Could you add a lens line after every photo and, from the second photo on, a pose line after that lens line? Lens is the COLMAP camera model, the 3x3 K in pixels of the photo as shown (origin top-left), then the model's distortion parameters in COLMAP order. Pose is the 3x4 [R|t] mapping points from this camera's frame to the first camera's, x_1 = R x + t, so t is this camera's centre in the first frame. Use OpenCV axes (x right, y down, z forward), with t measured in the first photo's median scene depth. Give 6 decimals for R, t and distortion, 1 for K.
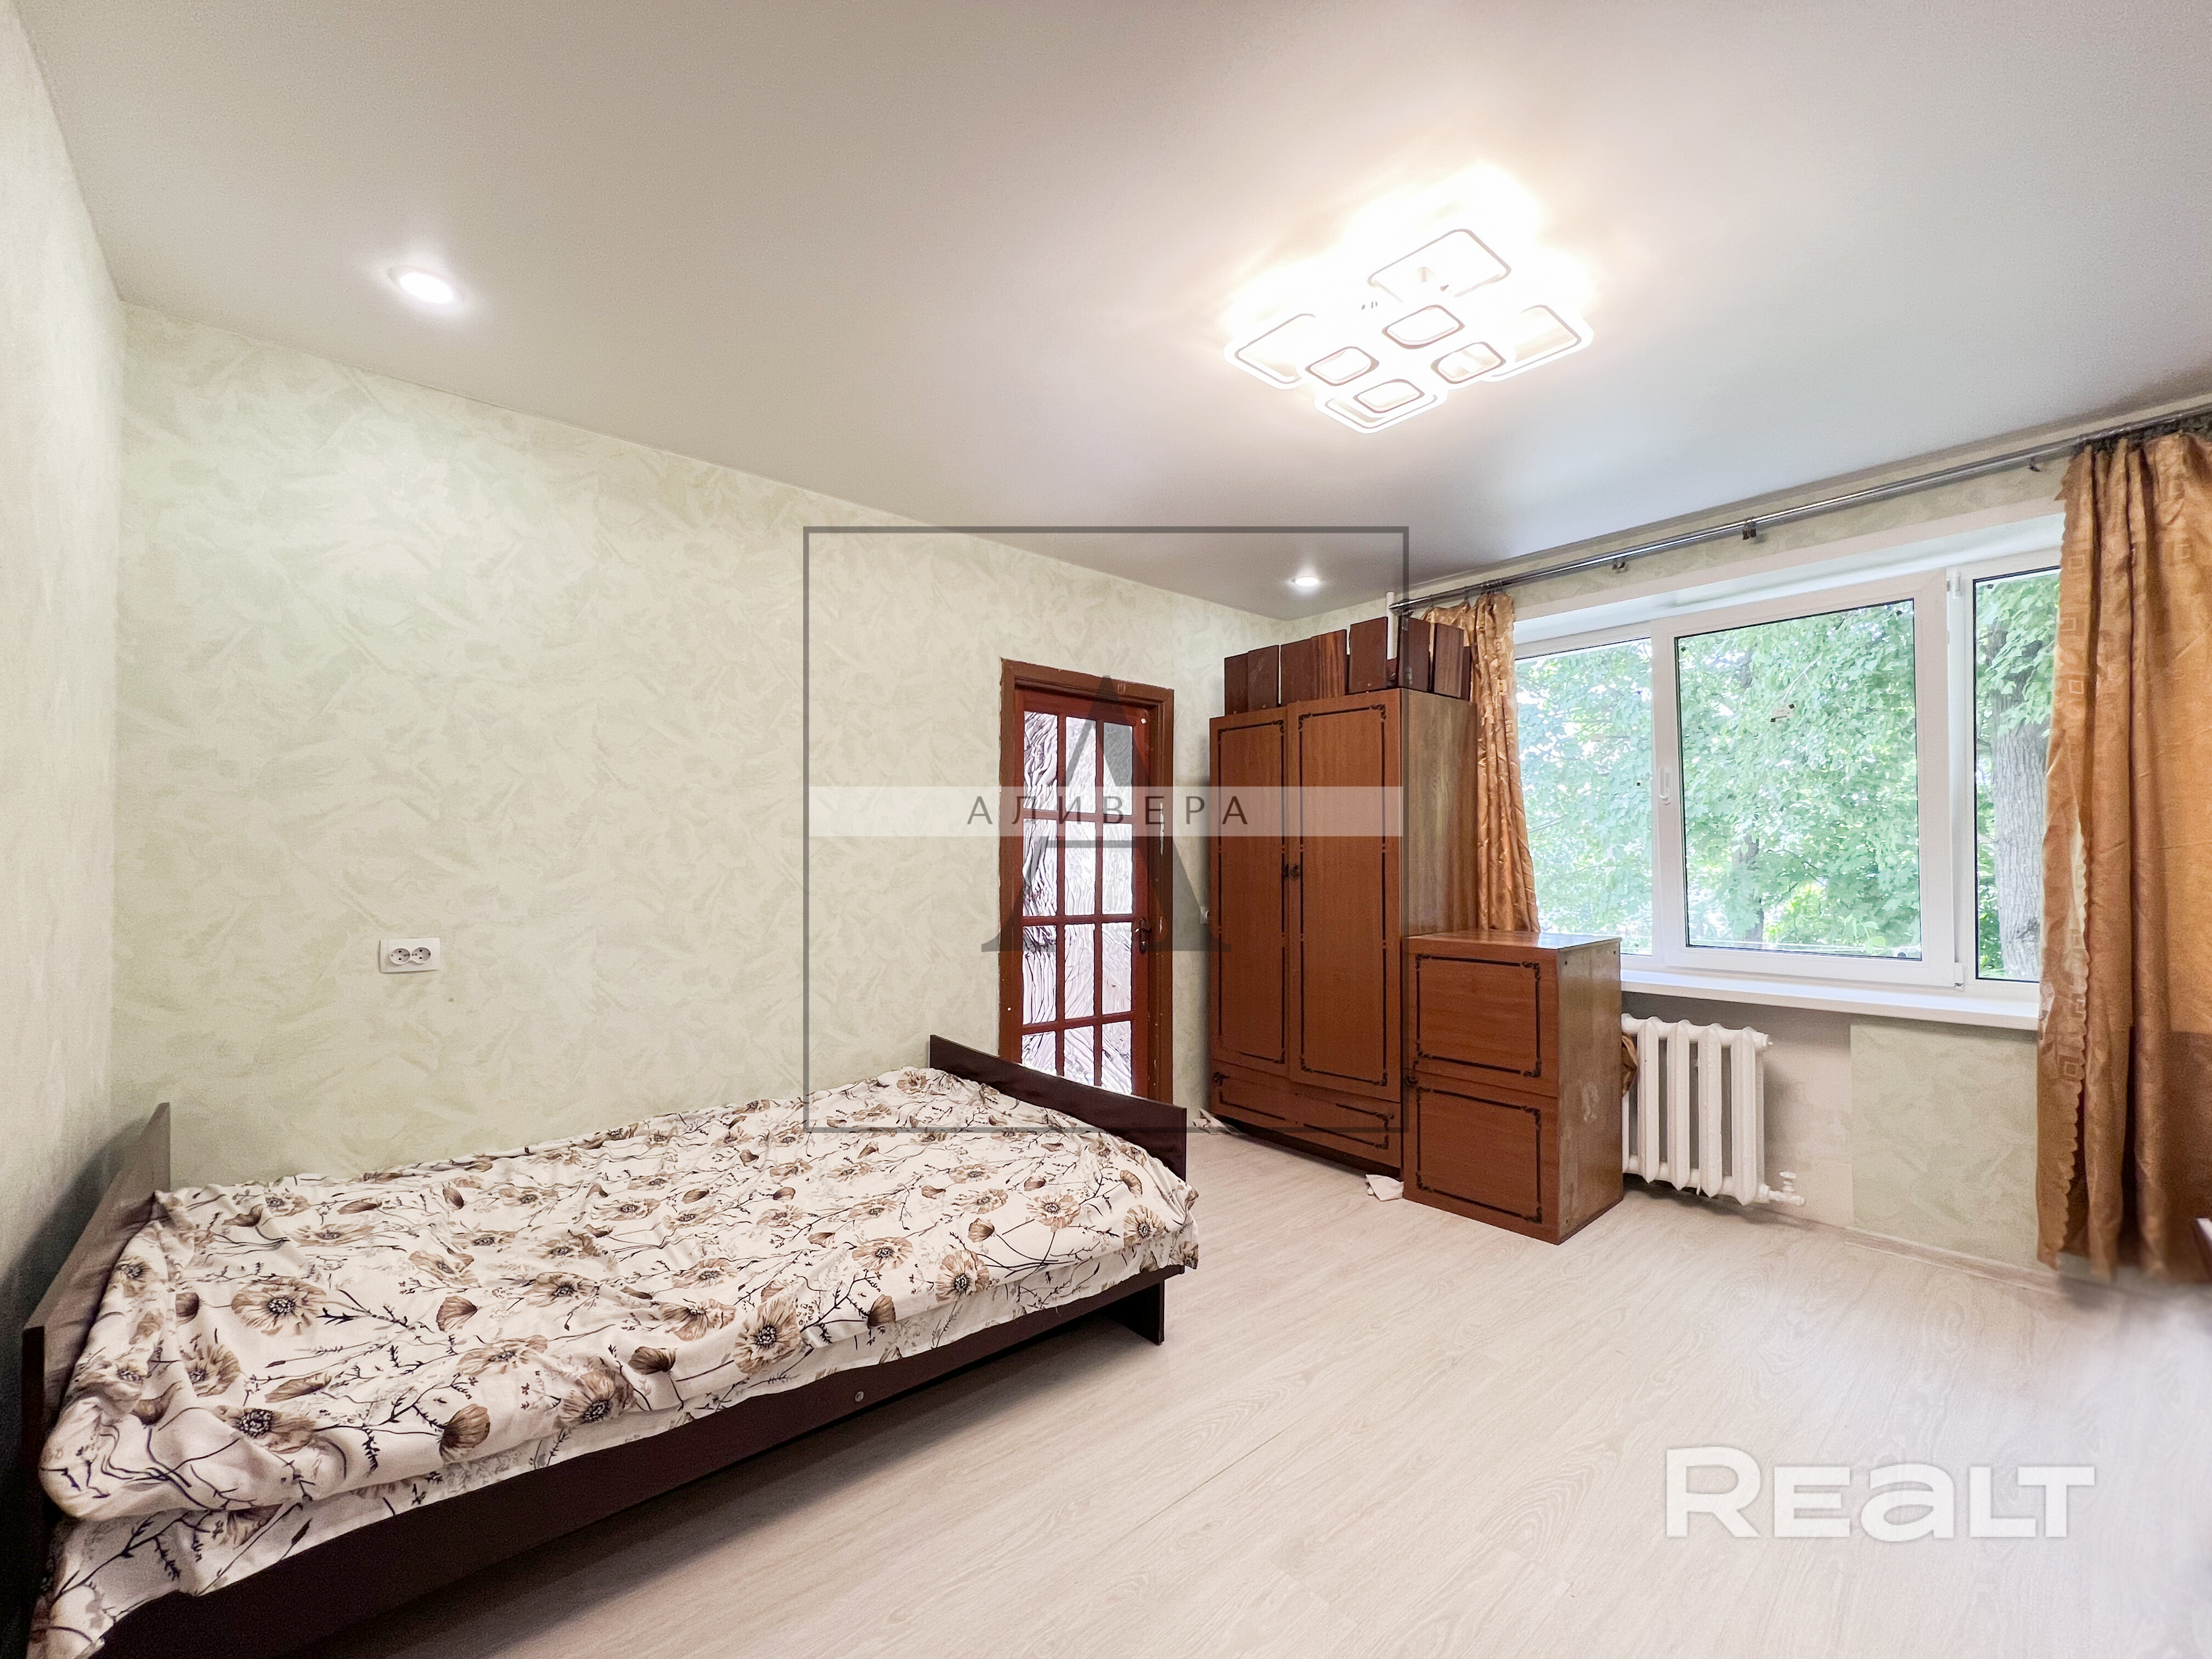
lens RADIAL K [[901.0, 0, 1100.1], [0, 901.0, 853.1], [0, 0, 1]] dist [-0.002269, -0.000201]
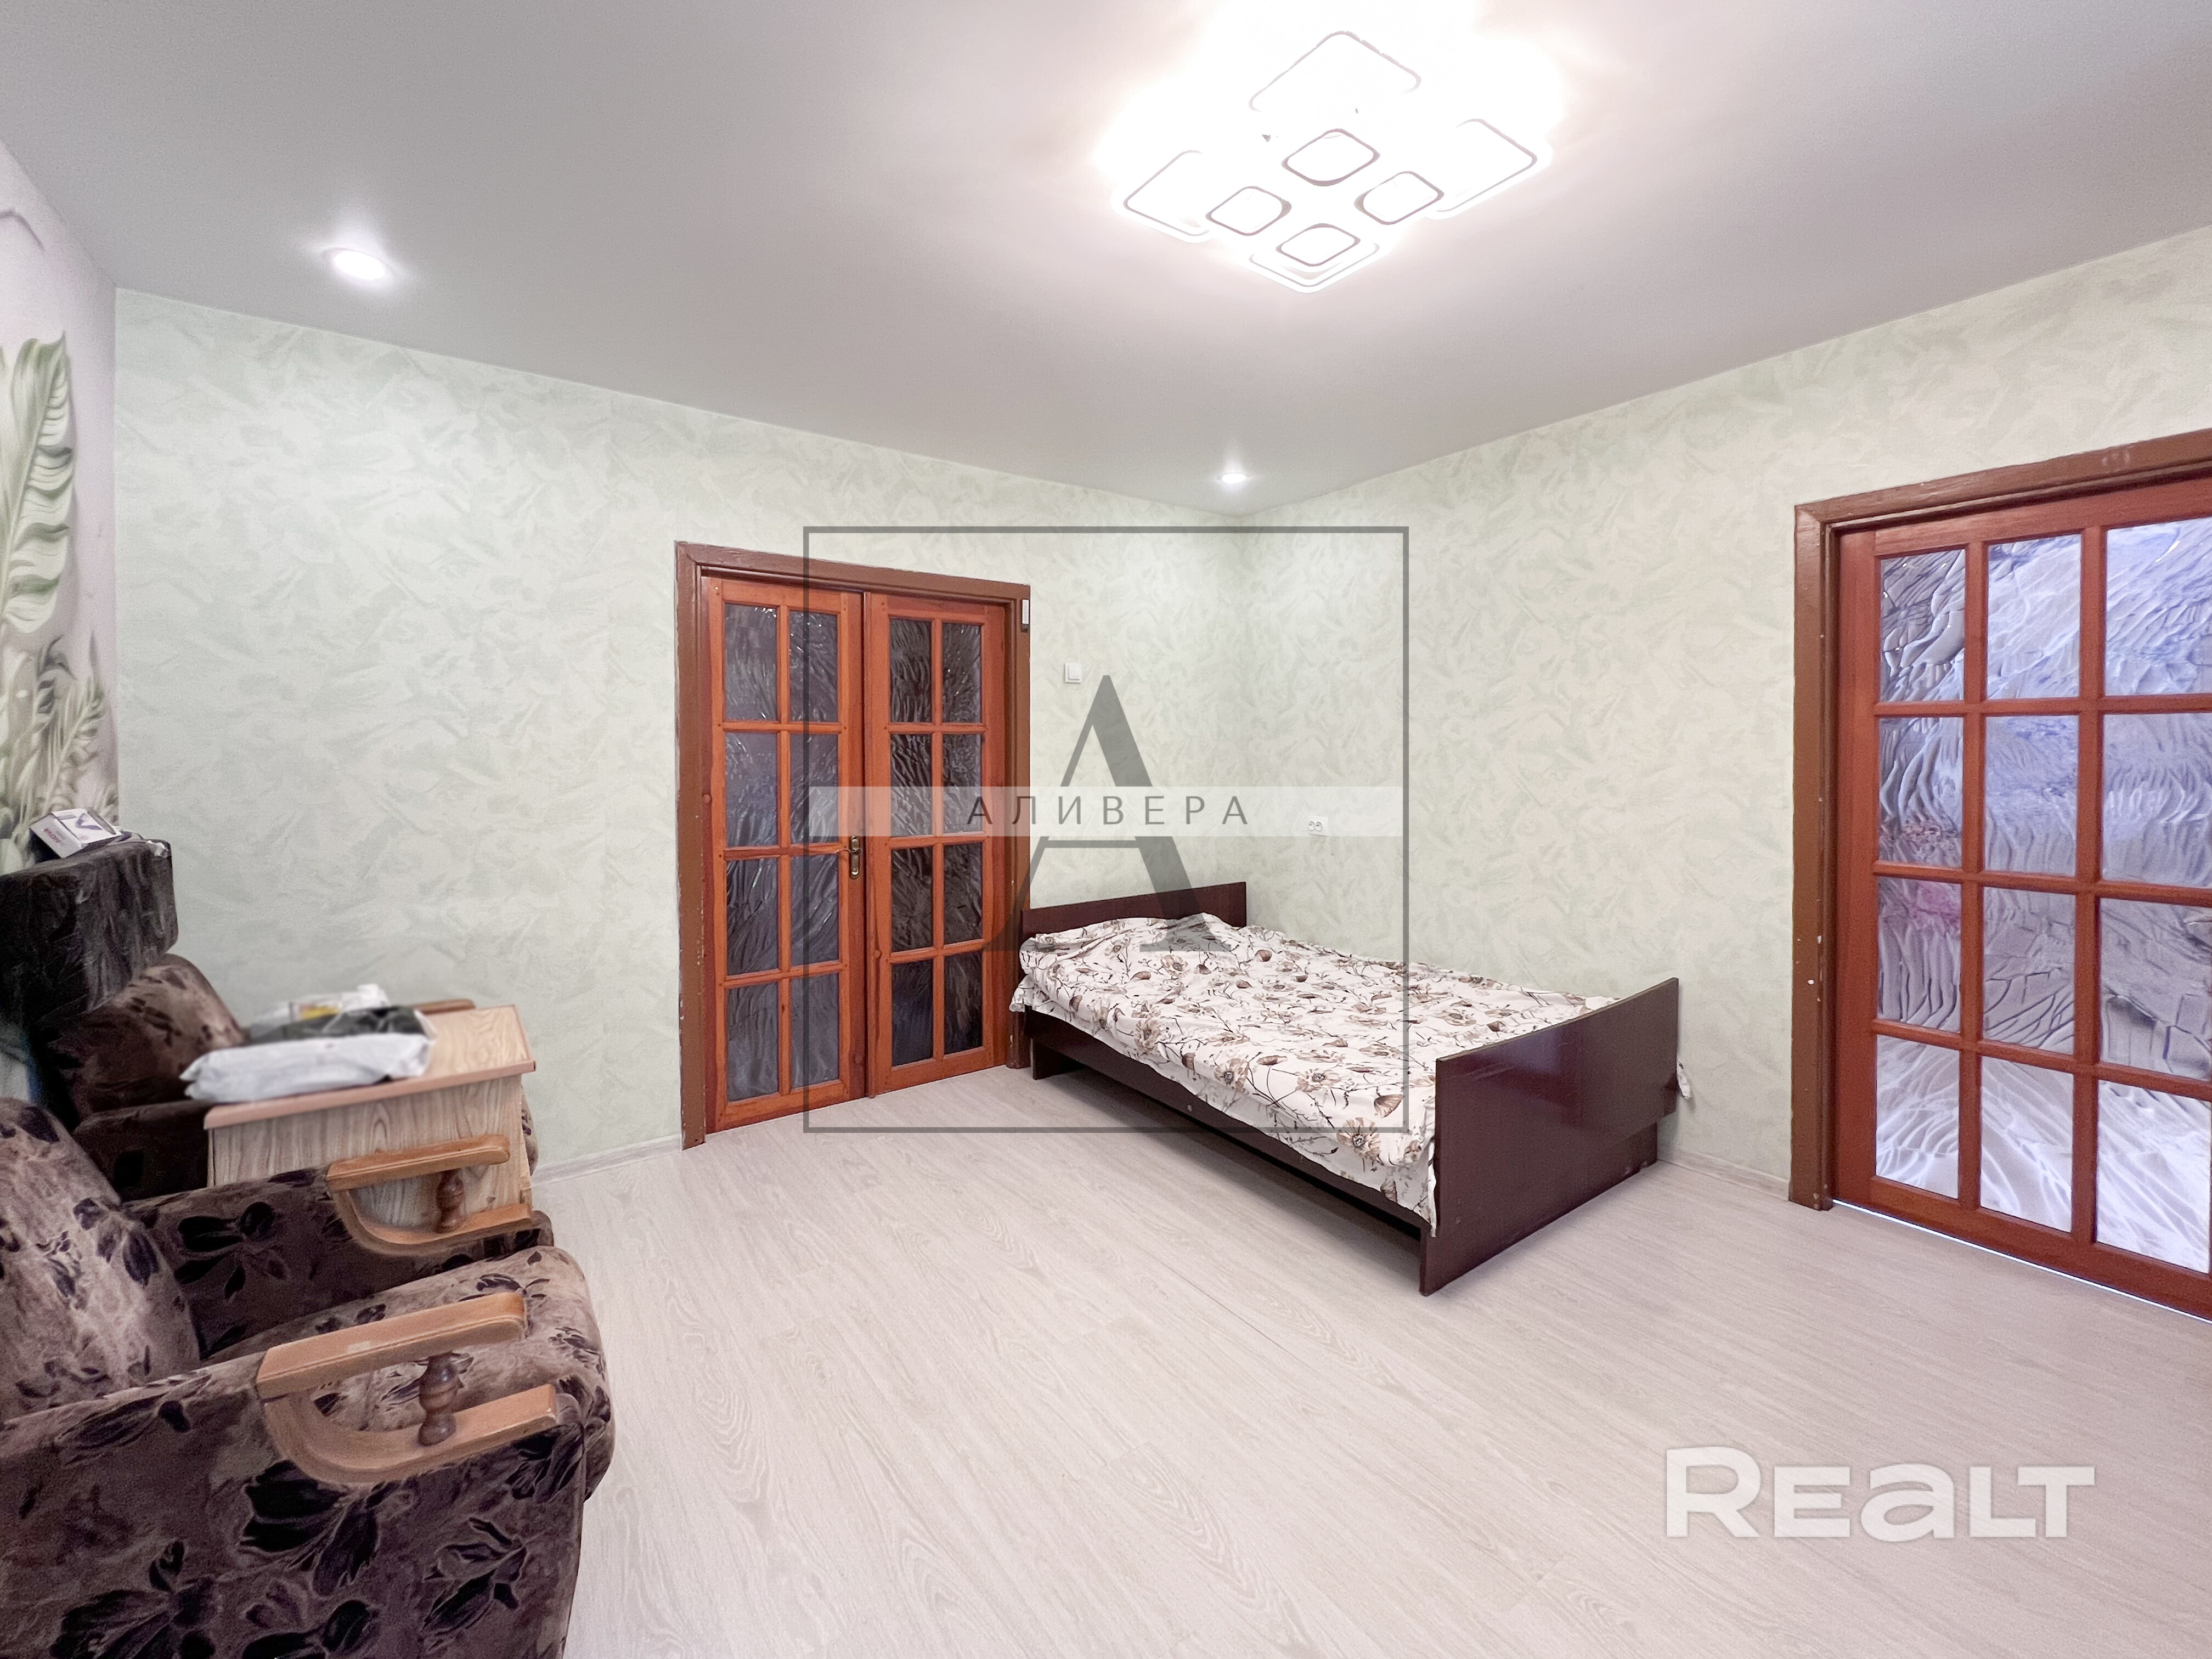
lens RADIAL K [[901.0, 0, 1078.1], [0, 901.0, 754.2], [0, 0, 1]] dist [-0.002269, -0.000201]
pose [[-0.107359, -0.002077, -0.994218, 0.817379], [0.013862, 0.999897, -0.003586, -0.020383], [0.994124, -0.014167, -0.107319, 0.582852]]
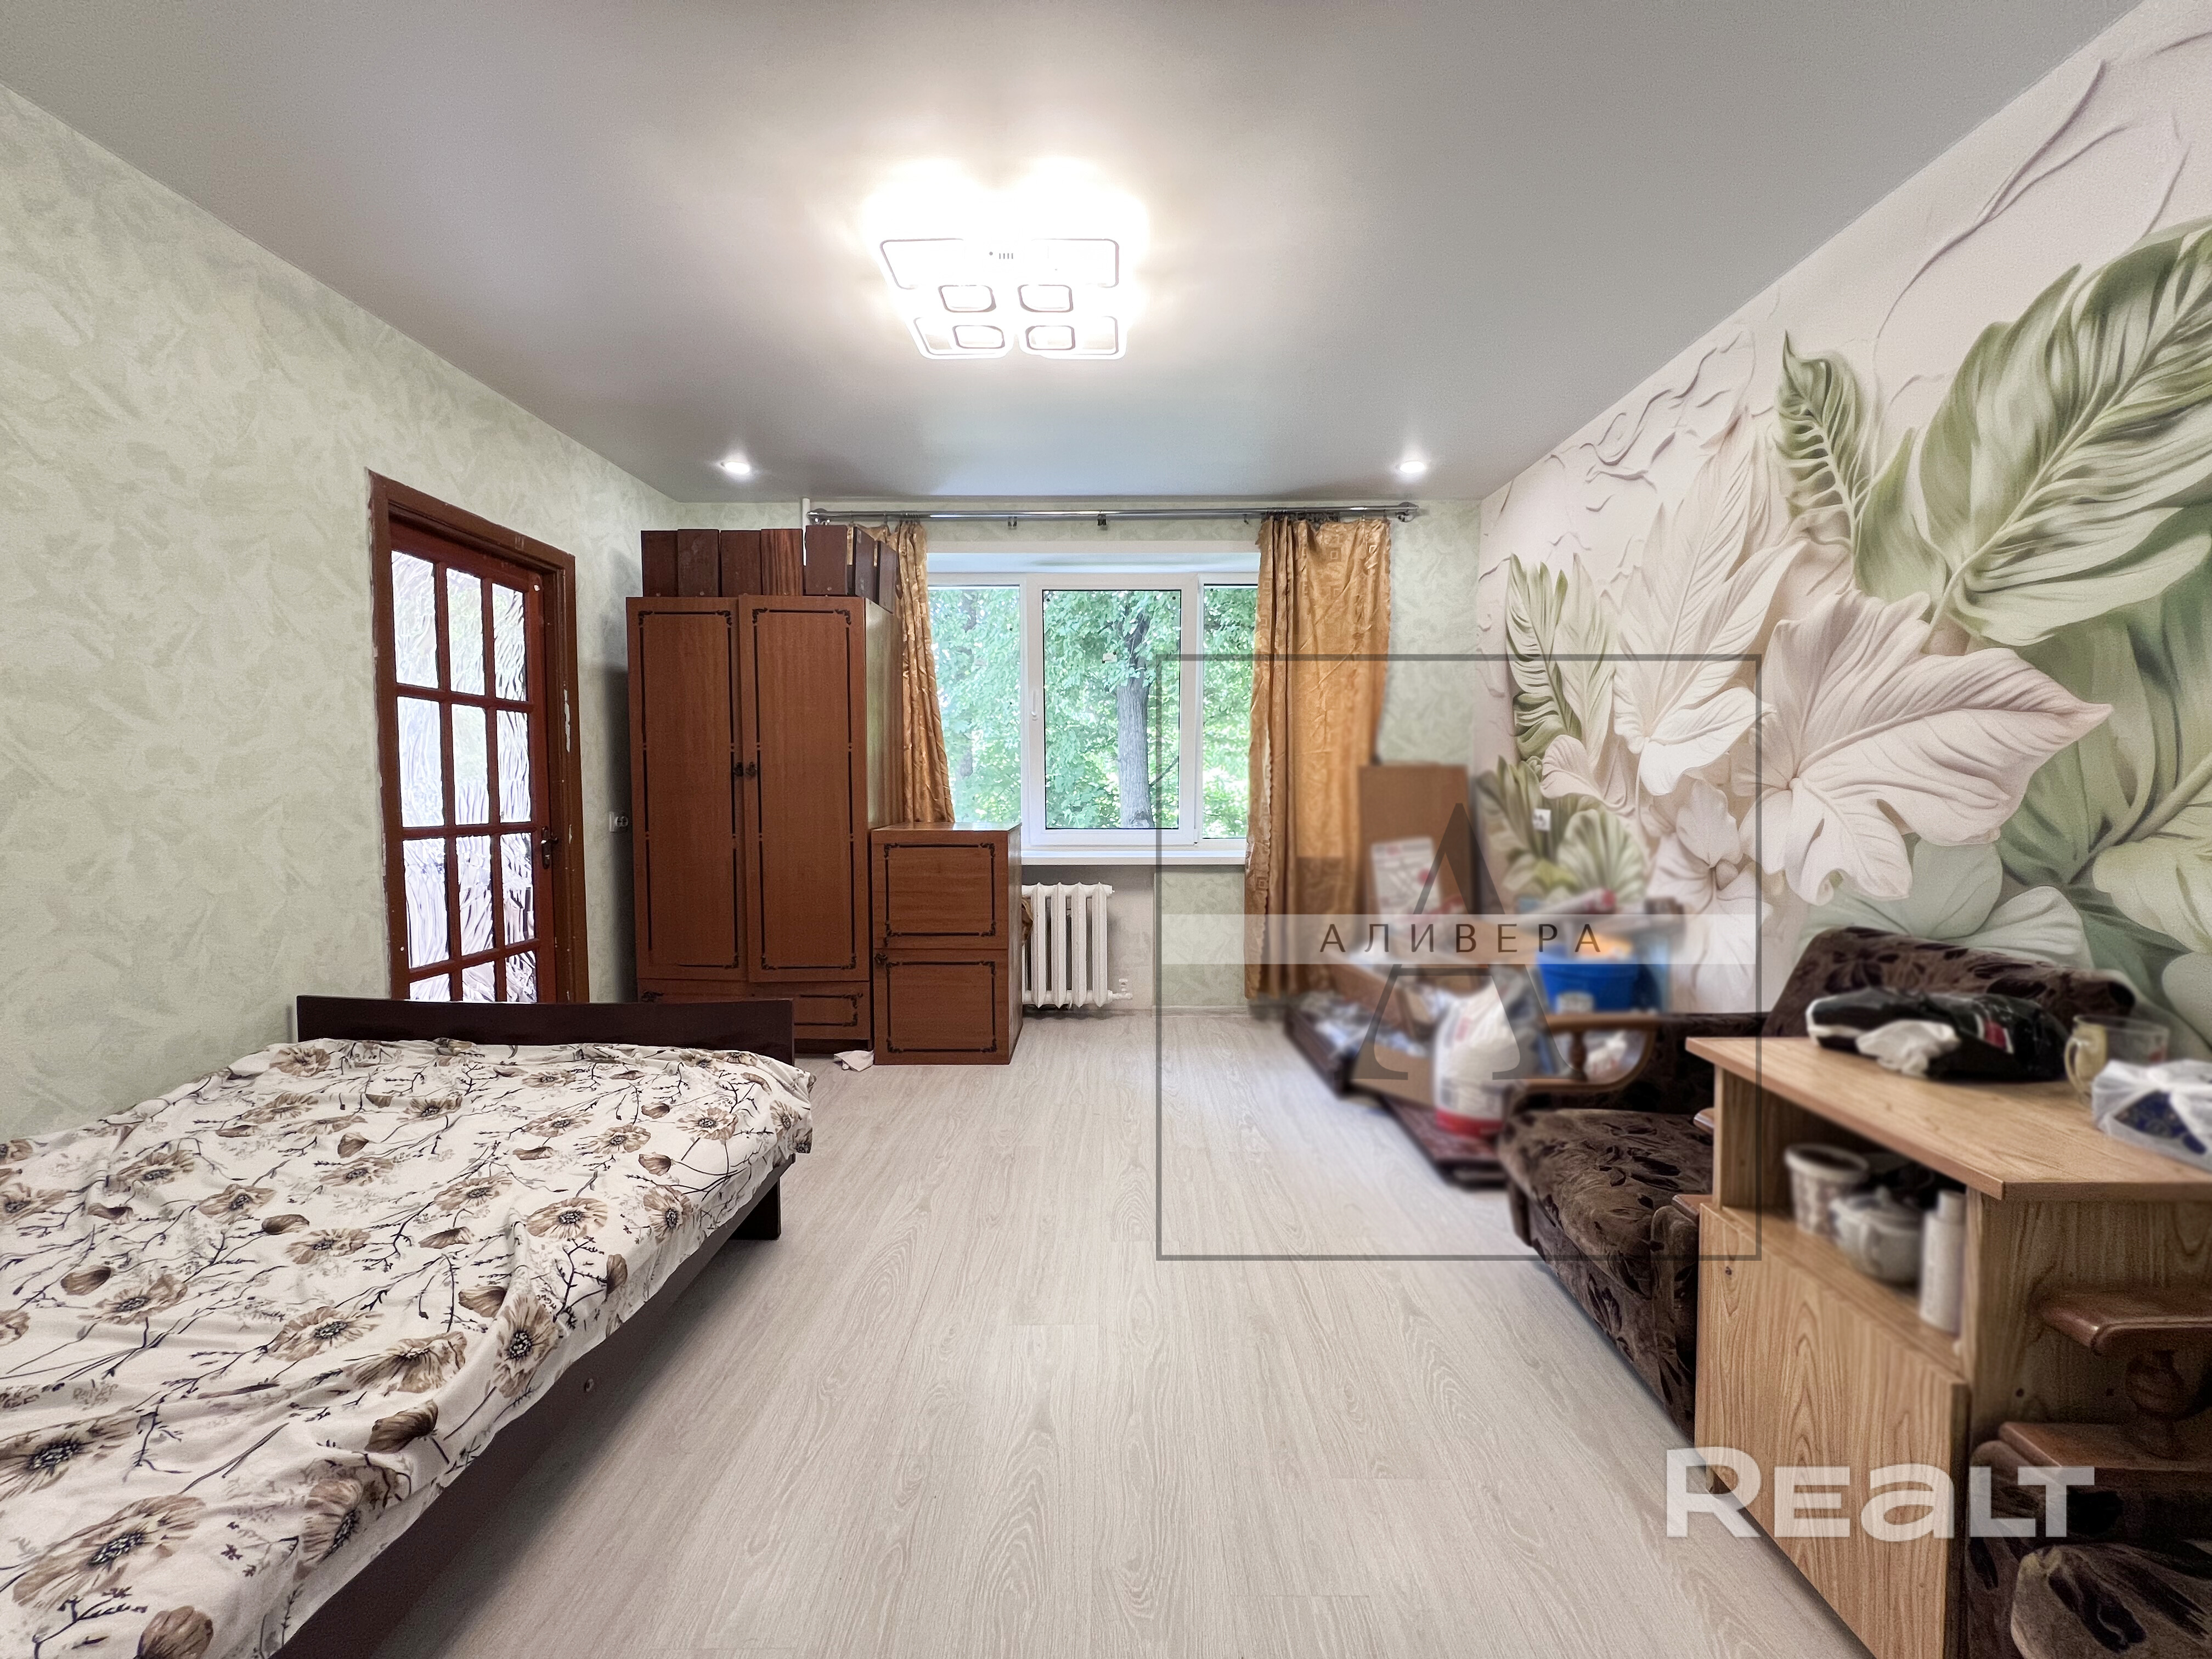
lens RADIAL K [[901.0, 0, 1103.4], [0, 901.0, 833.5], [0, 0, 1]] dist [-0.002269, -0.000201]
pose [[0.659519, -0.043478, 0.750429, -0.326514], [-0.007079, 0.997922, 0.064039, 0.028882], [-0.751655, -0.047548, 0.657841, 0.080888]]
